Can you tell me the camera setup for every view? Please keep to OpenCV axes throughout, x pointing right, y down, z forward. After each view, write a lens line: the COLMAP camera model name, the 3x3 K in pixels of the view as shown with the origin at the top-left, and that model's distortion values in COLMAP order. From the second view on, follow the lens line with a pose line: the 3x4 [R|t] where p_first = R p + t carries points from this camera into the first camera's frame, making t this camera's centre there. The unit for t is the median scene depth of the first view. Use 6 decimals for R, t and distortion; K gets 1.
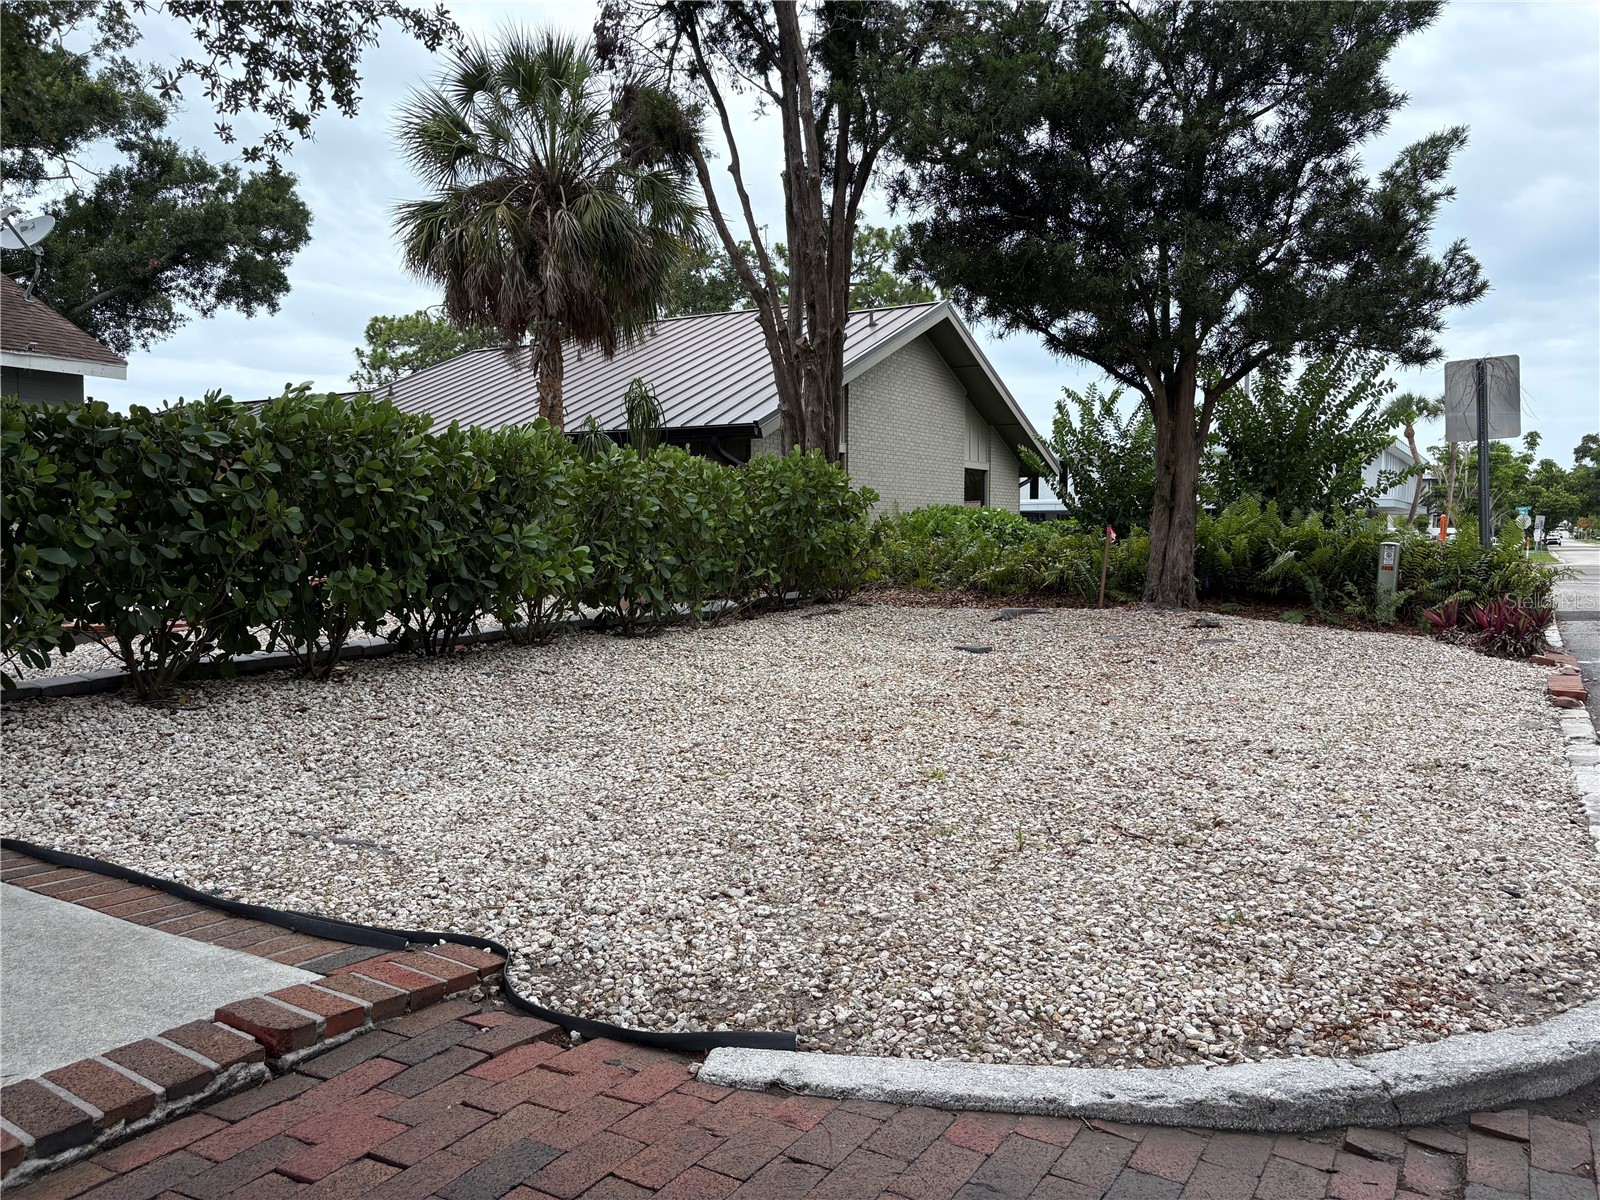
lens RADIAL K [[1220.9, 0, 793.1], [0, 1220.9, 600.0], [0, 0, 1]] dist [0.033213, -0.020704]
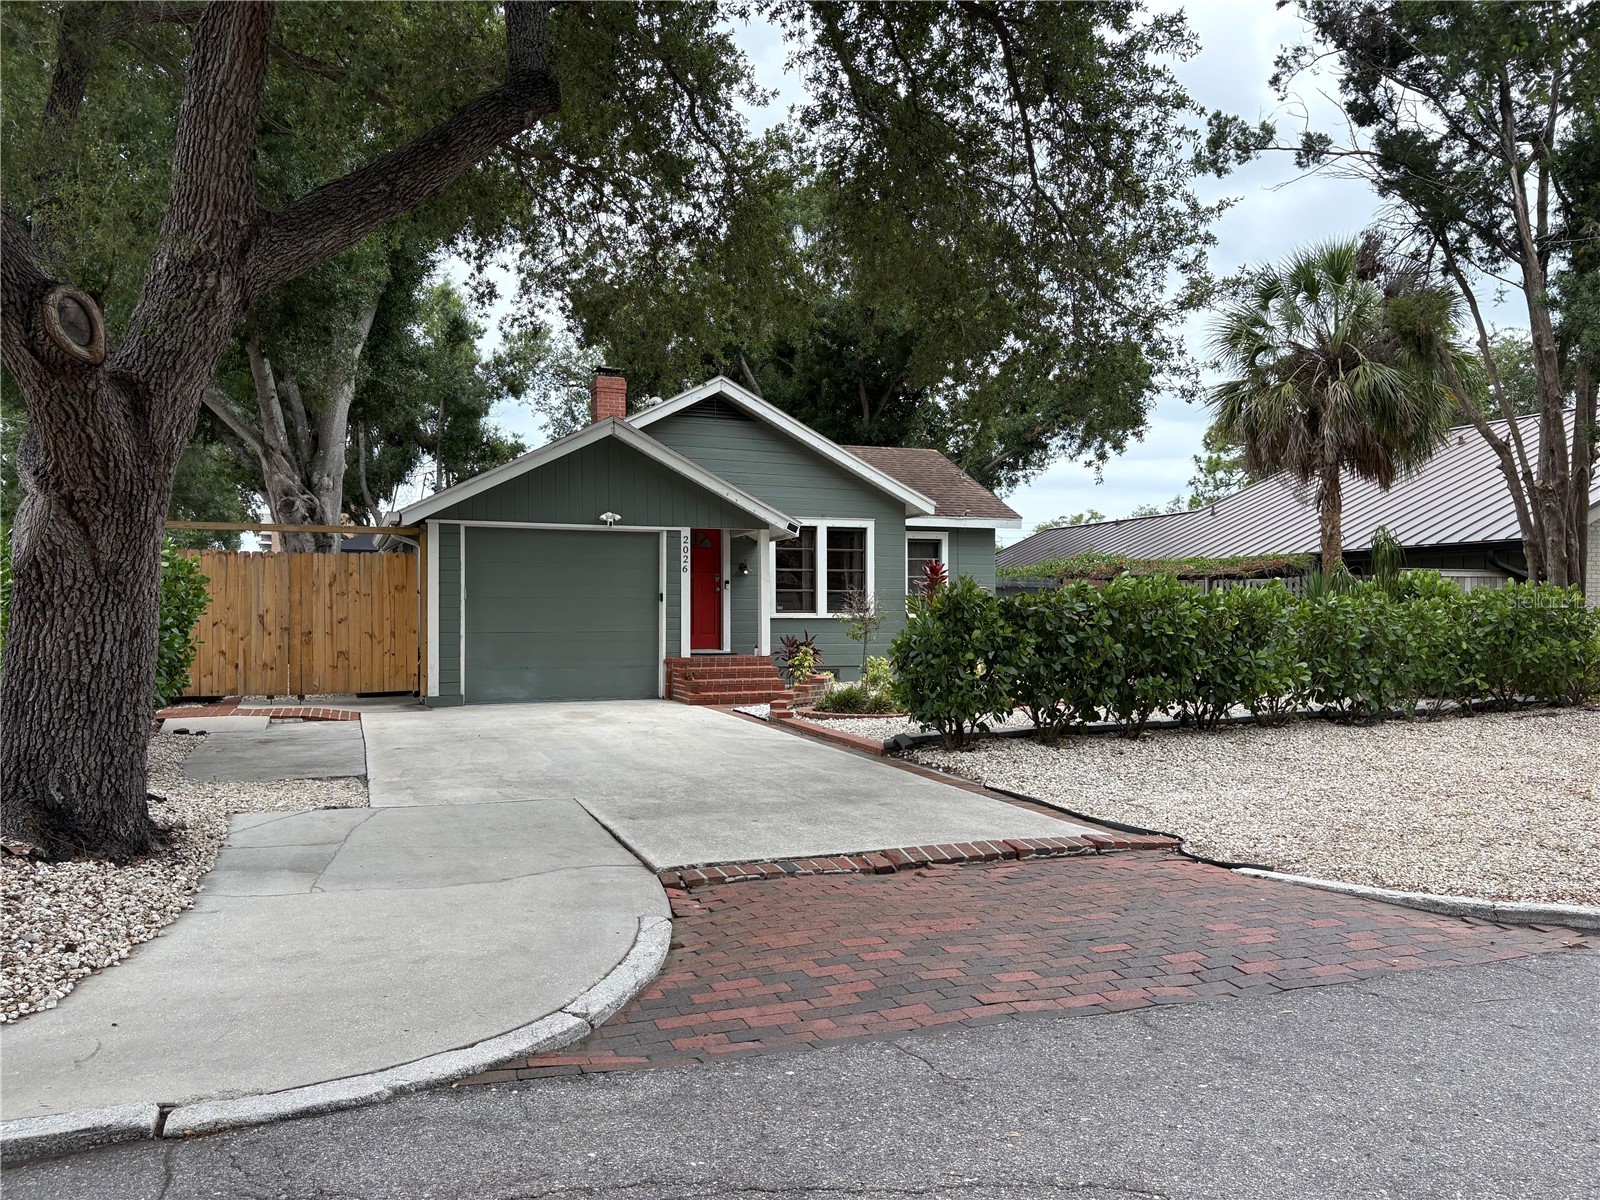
lens RADIAL K [[1220.9, 0, 804.4], [0, 1220.9, 599.1], [0, 0, 1]] dist [0.033213, -0.020704]
pose [[0.793062, -0.009907, -0.609060, 0.266429], [-0.029918, 0.998028, -0.055190, -0.020547], [0.608405, 0.061991, 0.791202, -0.586626]]
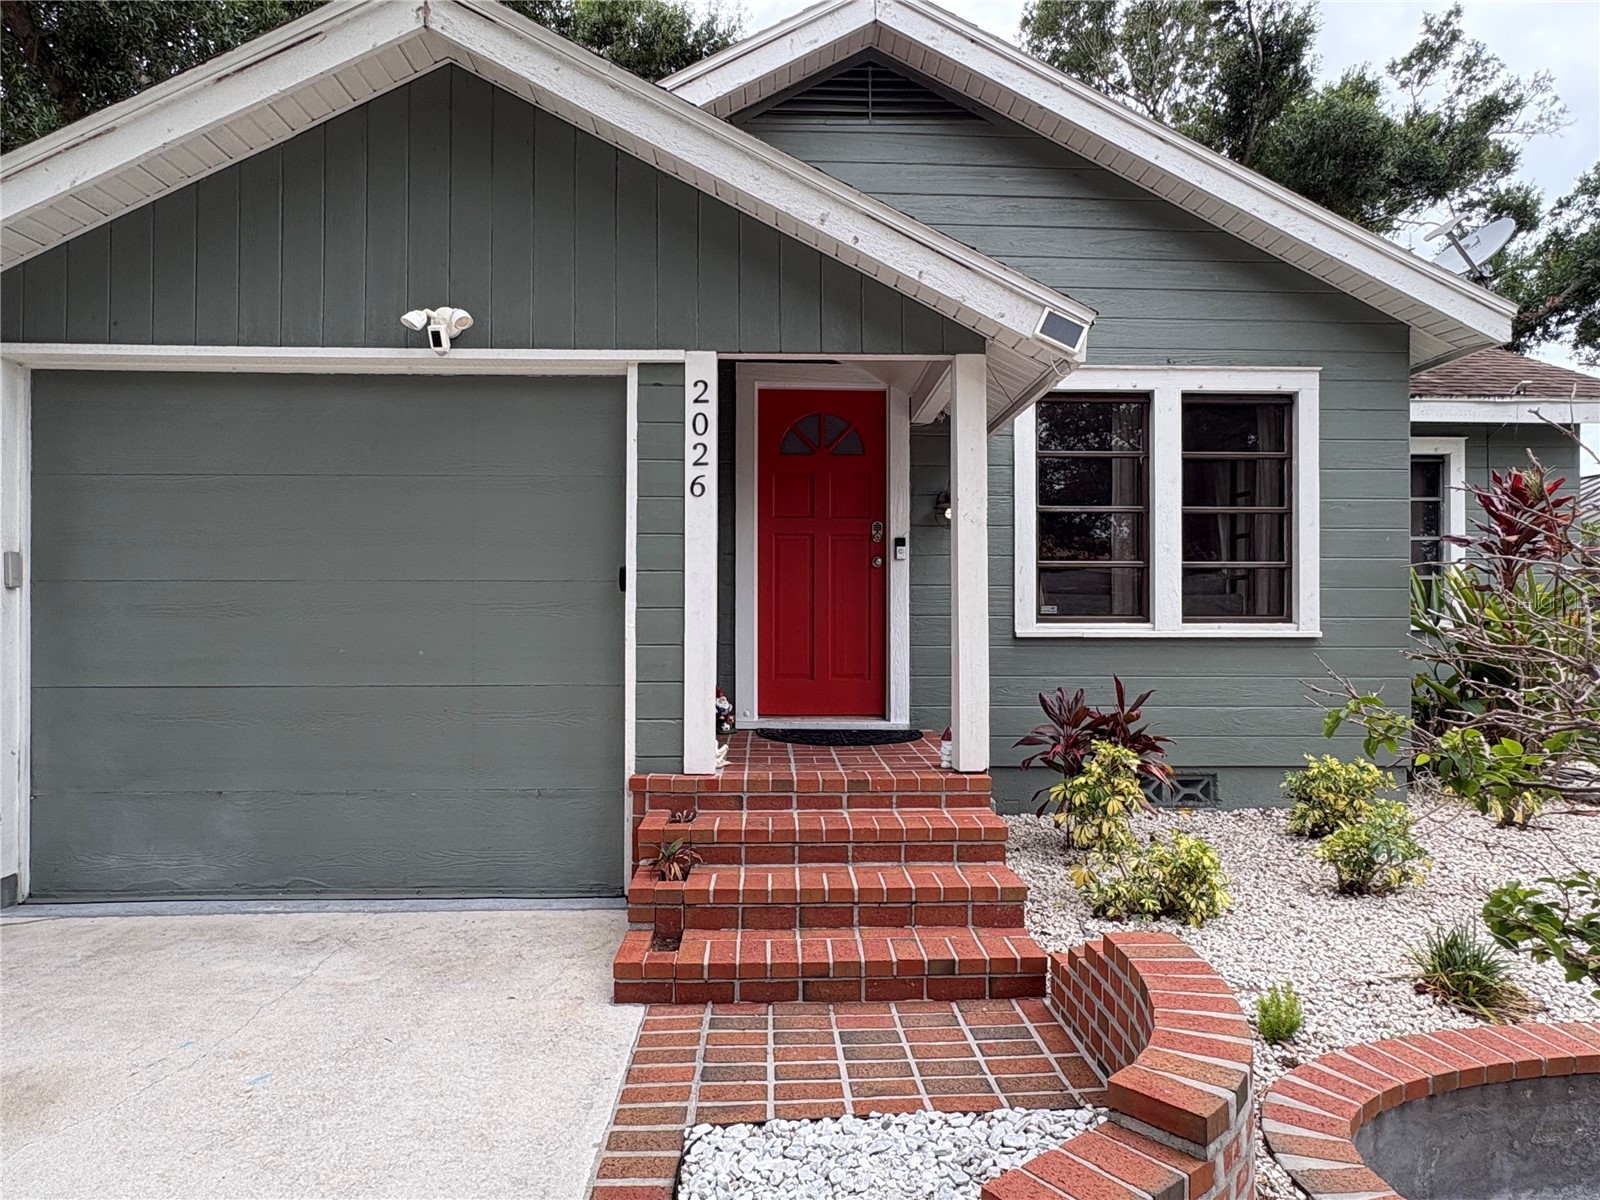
lens RADIAL K [[960.9, 0, 791.3], [0, 960.9, 605.6], [0, 0, 1]] dist [-0.012449, 0.005095]
pose [[0.535431, -0.005842, -0.844559, -0.764191], [-0.042539, 0.998520, -0.033876, -0.107586], [0.843507, 0.054065, 0.534390, 0.781428]]
